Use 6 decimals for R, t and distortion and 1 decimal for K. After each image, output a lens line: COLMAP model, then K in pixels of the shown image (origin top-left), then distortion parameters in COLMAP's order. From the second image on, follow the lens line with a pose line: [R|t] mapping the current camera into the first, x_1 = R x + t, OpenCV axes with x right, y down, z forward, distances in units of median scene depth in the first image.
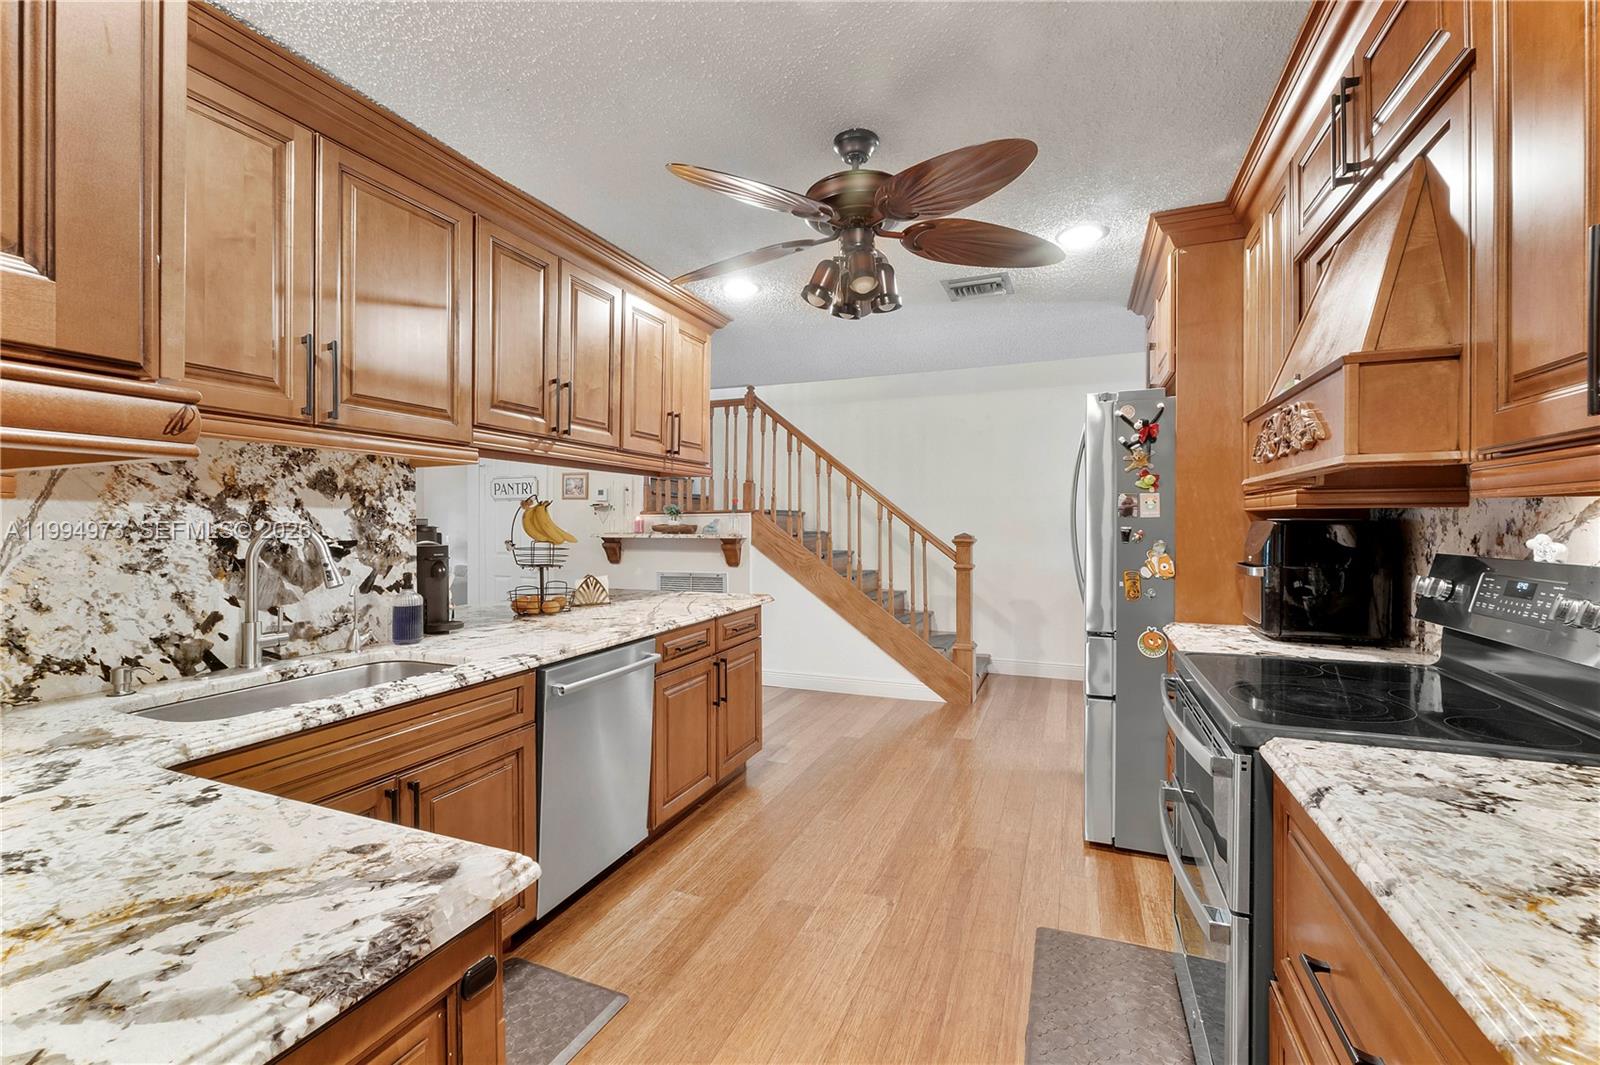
lens RADIAL K [[681.3, 0, 804.5], [0, 681.3, 522.0], [0, 0, 1]] dist [-0.008537, 0.000535]
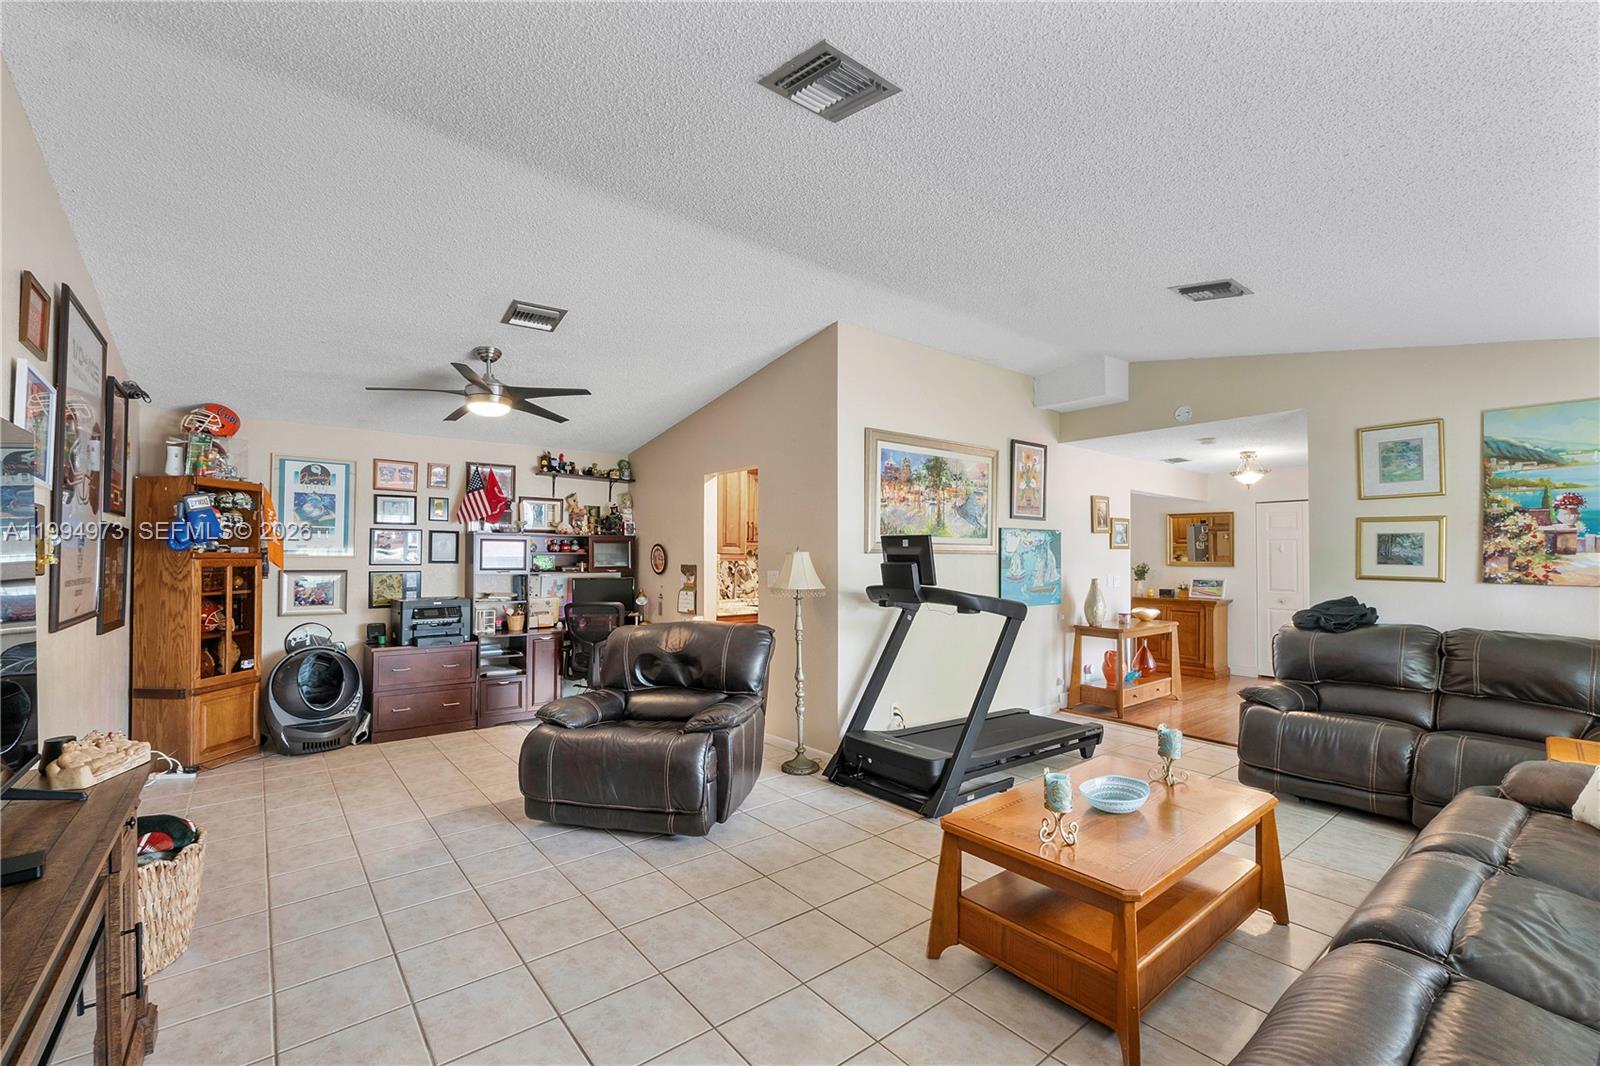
lens RADIAL K [[681.3, 0, 798.7], [0, 681.3, 543.6], [0, 0, 1]] dist [-0.008537, 0.000535]
pose [[0.871280, -0.006650, -0.490741, 1.359504], [-0.003242, 0.999808, -0.019303, -0.039174], [0.490775, 0.018409, 0.871092, -2.117628]]
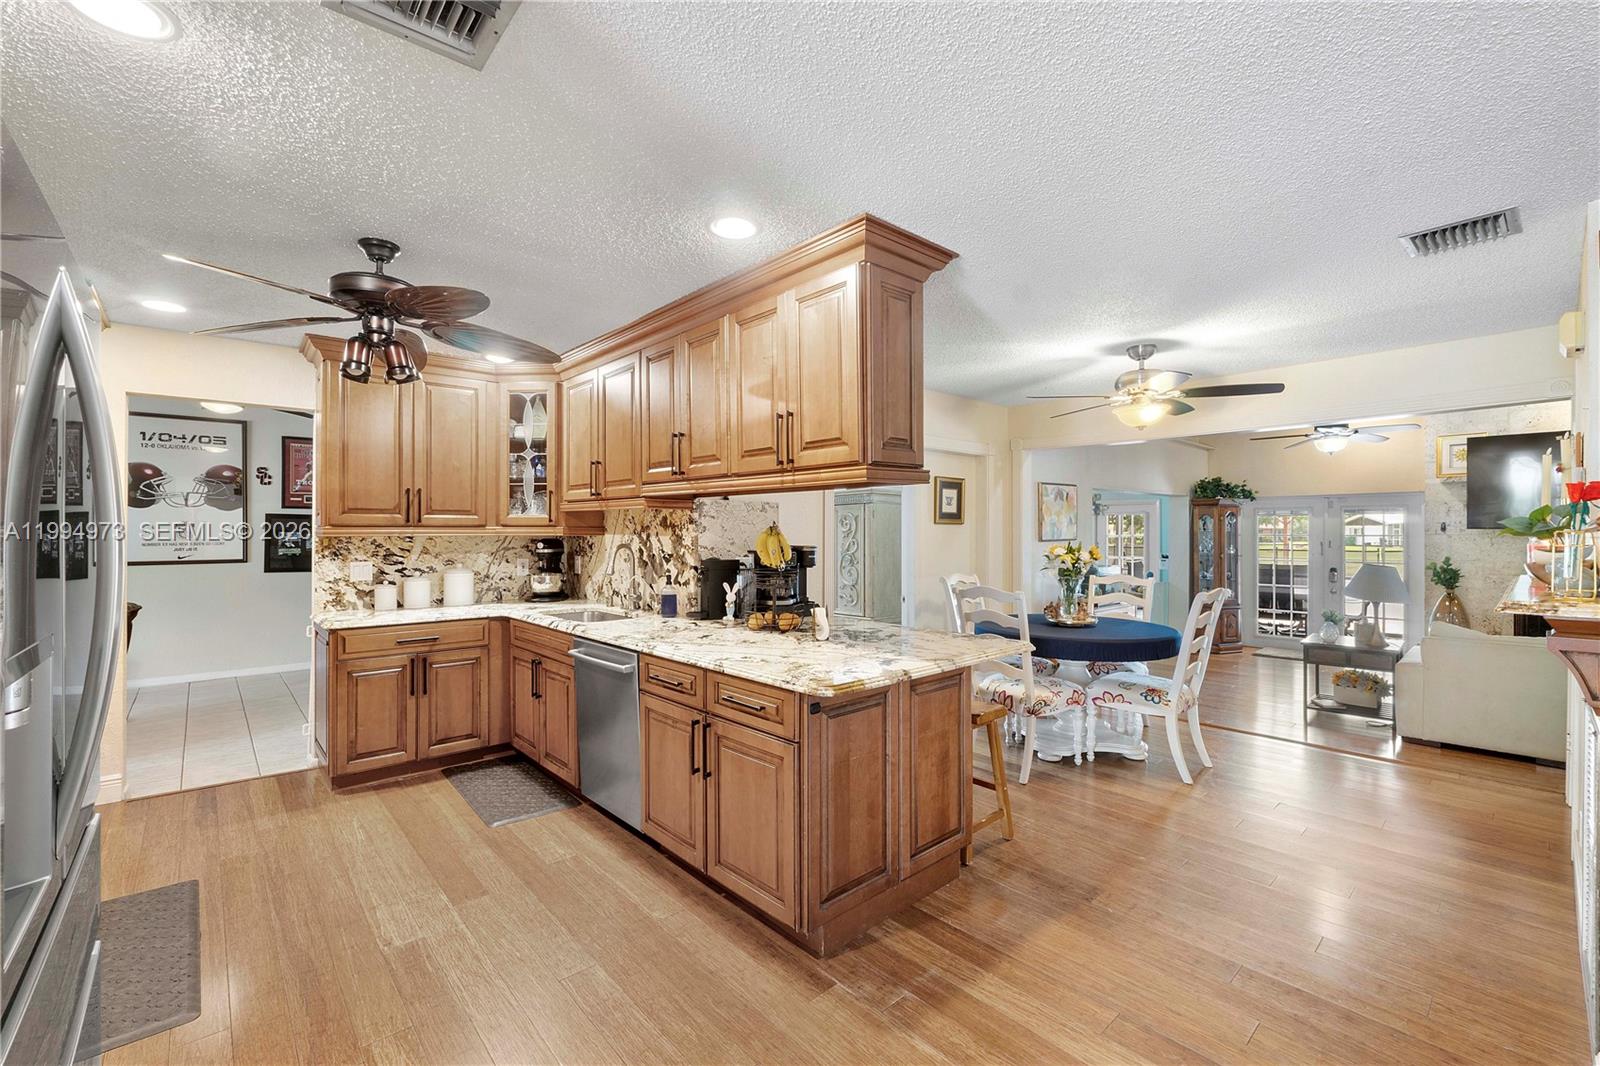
lens RADIAL K [[681.3, 0, 803.6], [0, 681.3, 531.4], [0, 0, 1]] dist [-0.008537, 0.000535]
pose [[-0.448995, -0.004179, -0.893525, 0.772591], [-0.002819, 0.999991, -0.003261, -0.027083], [0.893530, 0.001054, -0.449002, 2.092482]]
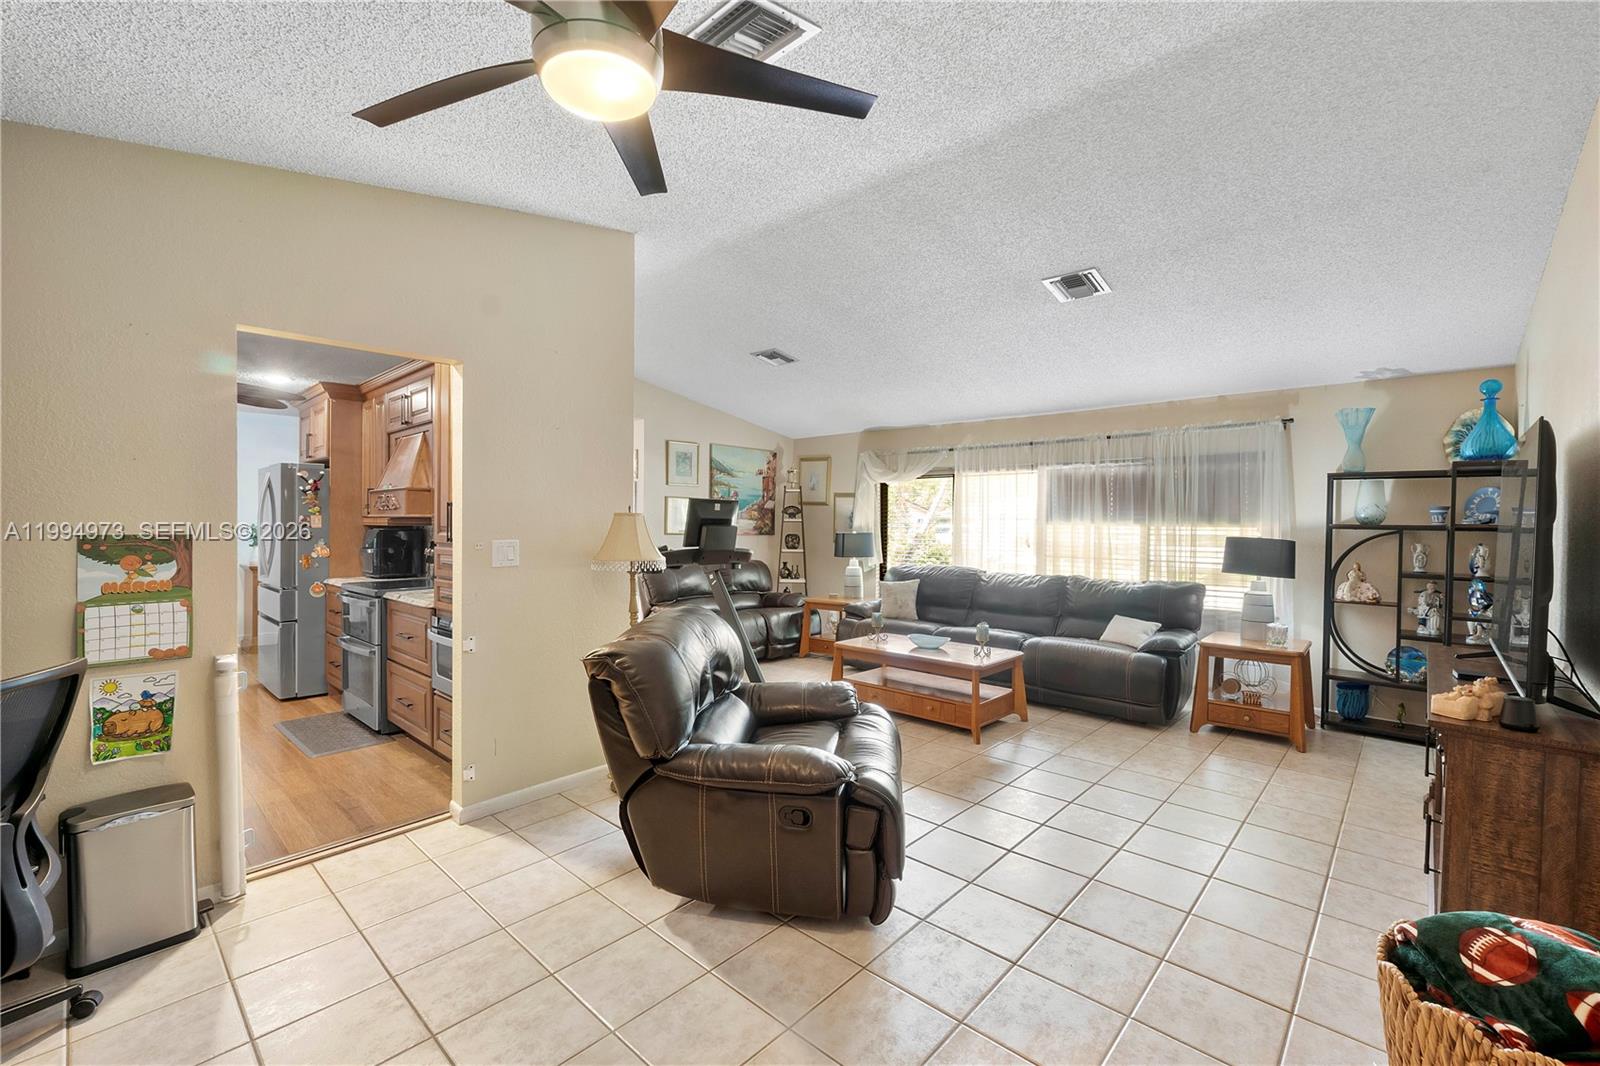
lens RADIAL K [[681.3, 0, 805.7], [0, 681.3, 524.6], [0, 0, 1]] dist [-0.008537, 0.000535]
pose [[0.353564, 0.003191, 0.935405, -1.025651], [-0.006294, 0.999980, -0.001032, -0.027909], [-0.935389, -0.005522, 0.353577, -1.276653]]
